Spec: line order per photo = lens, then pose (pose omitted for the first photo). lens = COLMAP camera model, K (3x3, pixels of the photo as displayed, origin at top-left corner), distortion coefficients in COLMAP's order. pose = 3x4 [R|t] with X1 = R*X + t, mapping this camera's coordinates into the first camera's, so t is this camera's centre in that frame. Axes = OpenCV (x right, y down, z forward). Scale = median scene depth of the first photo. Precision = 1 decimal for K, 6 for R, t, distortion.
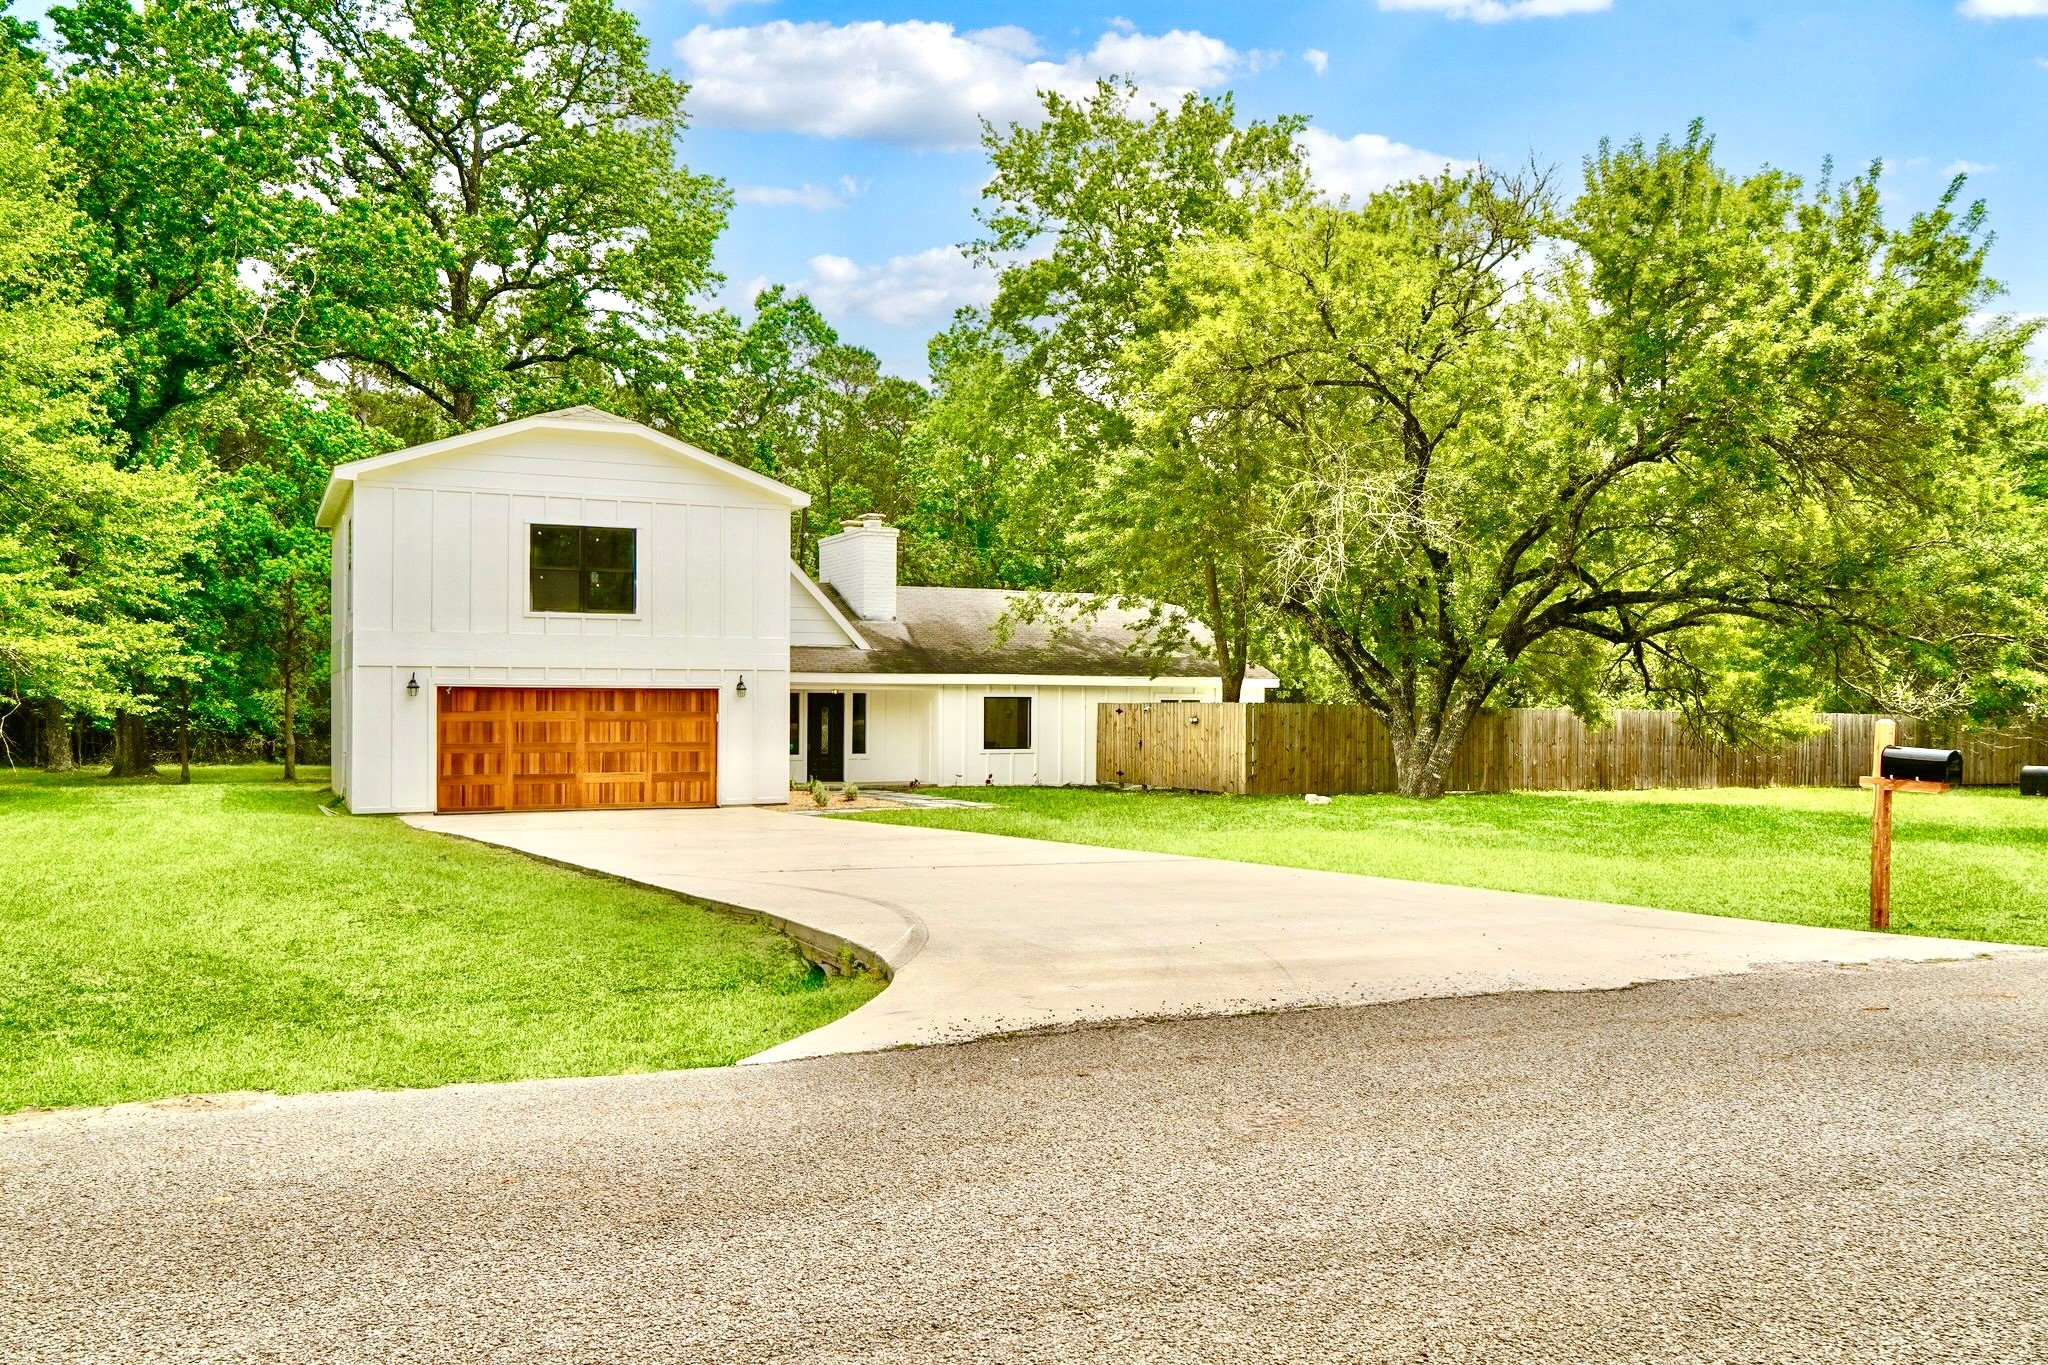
lens RADIAL K [[1643.9, 0, 1023.1], [0, 1643.9, 694.2], [0, 0, 1]] dist [-0.011127, -0.003666]
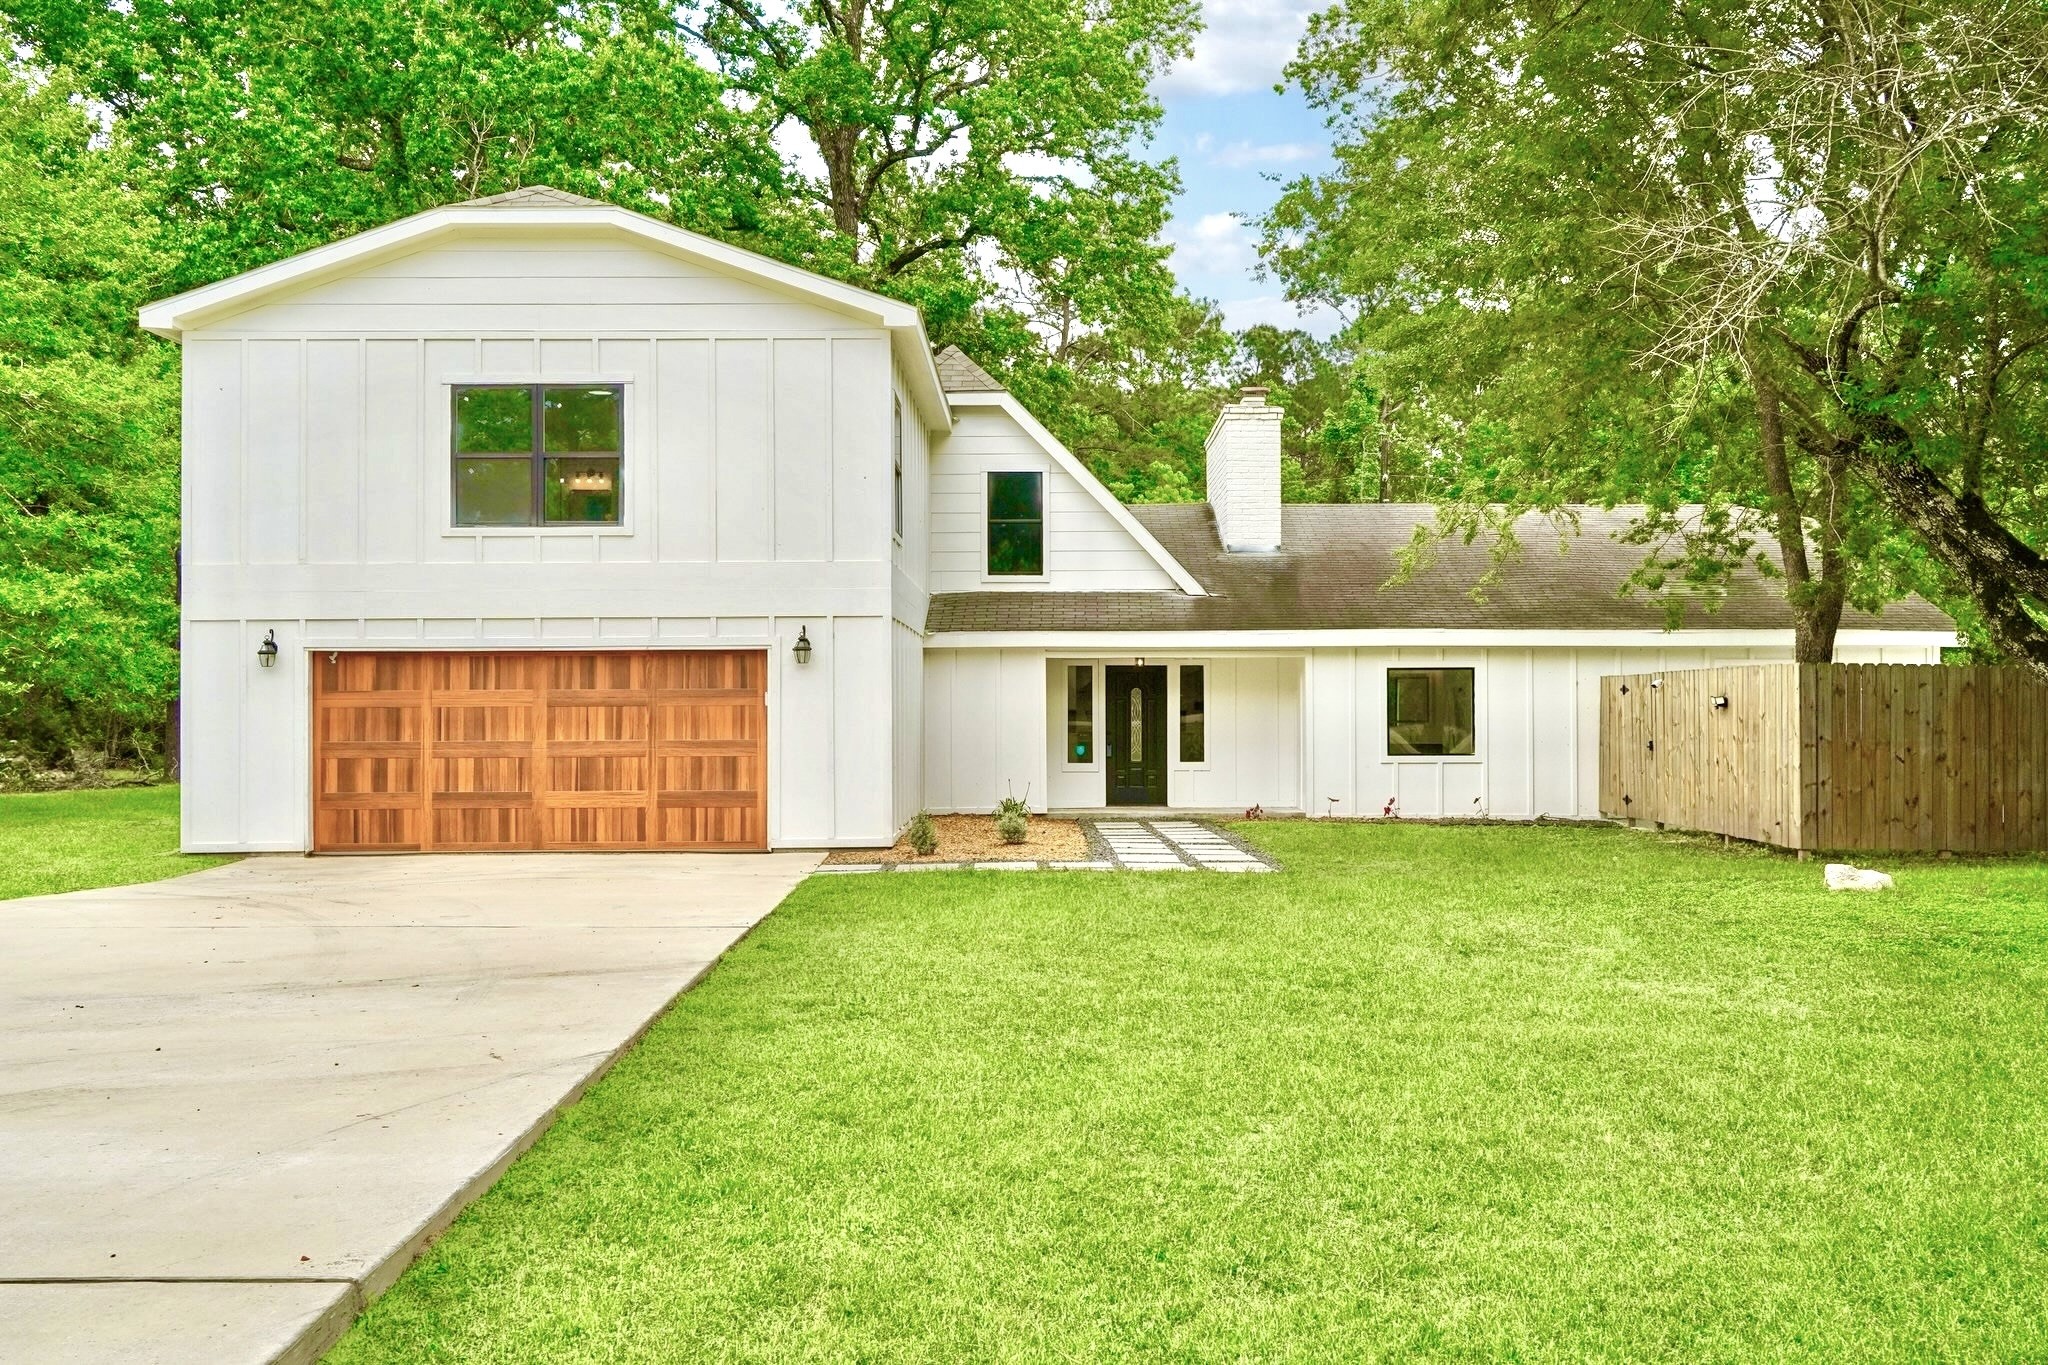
lens RADIAL K [[1787.2, 0, 1026.6], [0, 1787.2, 673.9], [0, 0, 1]] dist [-0.001565, 0.003617]
pose [[0.908430, -0.015184, -0.417761, 0.164394], [0.009469, 0.999831, -0.015750, 0.016359], [0.417930, 0.010352, 0.908420, 0.463227]]
